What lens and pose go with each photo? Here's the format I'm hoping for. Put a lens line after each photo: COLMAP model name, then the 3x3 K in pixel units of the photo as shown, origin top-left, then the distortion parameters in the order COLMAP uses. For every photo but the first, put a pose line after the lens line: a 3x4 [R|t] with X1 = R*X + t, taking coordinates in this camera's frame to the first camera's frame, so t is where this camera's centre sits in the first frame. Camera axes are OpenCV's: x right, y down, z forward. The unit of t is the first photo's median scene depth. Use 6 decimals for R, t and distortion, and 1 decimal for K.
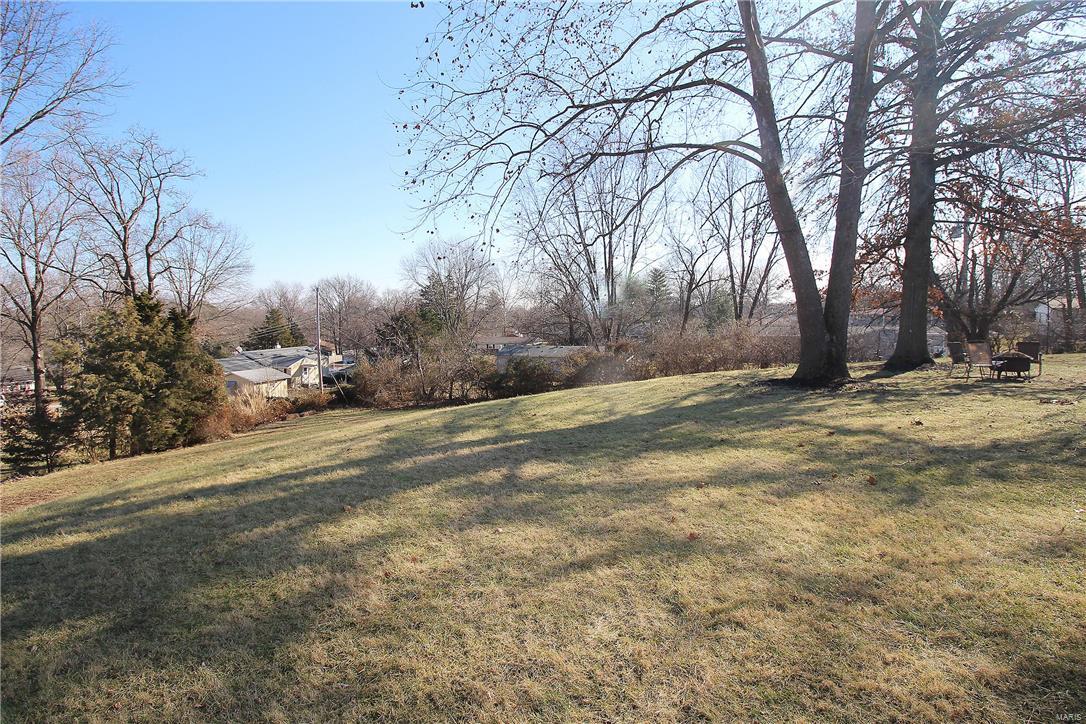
lens RADIAL K [[505.4, 0, 542.4], [0, 505.4, 346.7], [0, 0, 1]] dist [-0.003580, -0.011603]
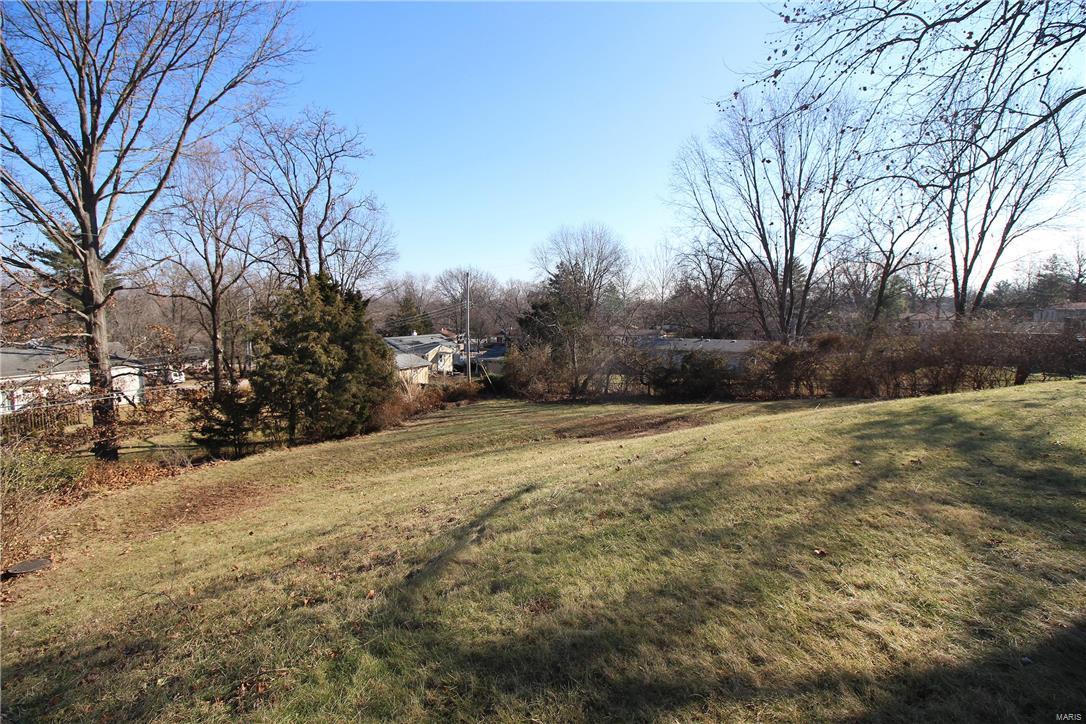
lens RADIAL K [[505.4, 0, 542.4], [0, 505.4, 346.7], [0, 0, 1]] dist [-0.003580, -0.011603]
pose [[0.979432, 0.026014, -0.200090, -0.198151], [-0.023206, 0.999597, 0.016367, 0.010589], [0.200435, -0.011387, 0.979641, 0.143928]]
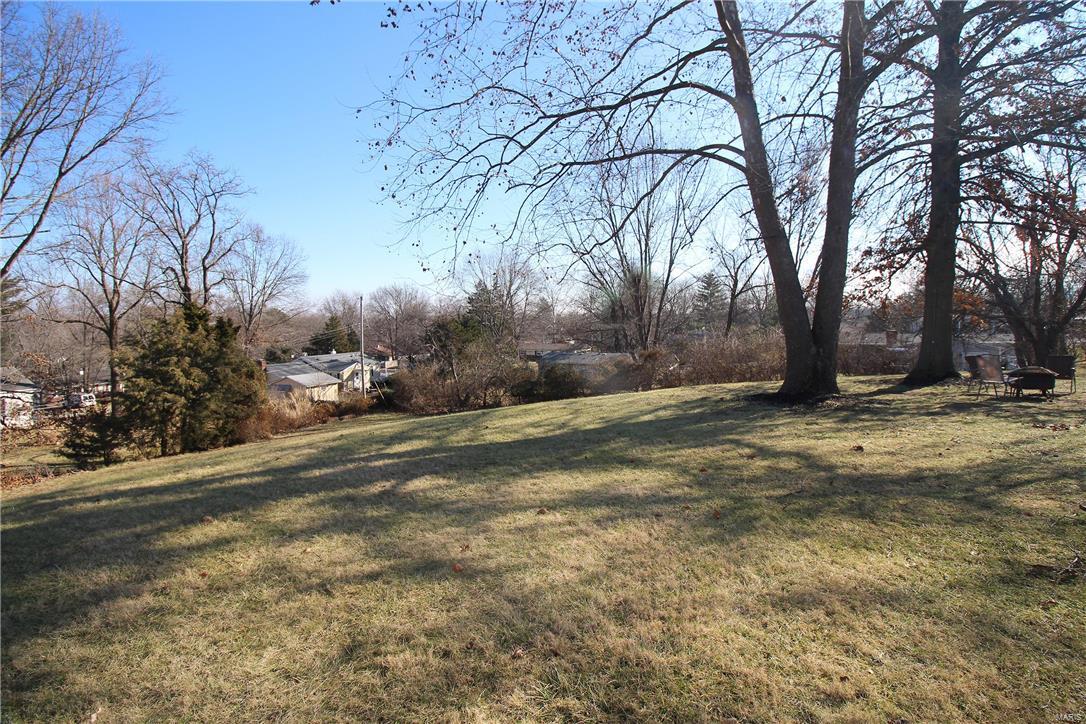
lens RADIAL K [[505.4, 0, 542.4], [0, 505.4, 346.7], [0, 0, 1]] dist [-0.003580, -0.011603]
pose [[0.993790, 0.004393, -0.111186, 0.079997], [-0.005776, 0.999910, -0.012118, -0.004719], [0.111123, 0.012685, 0.993726, 0.006963]]
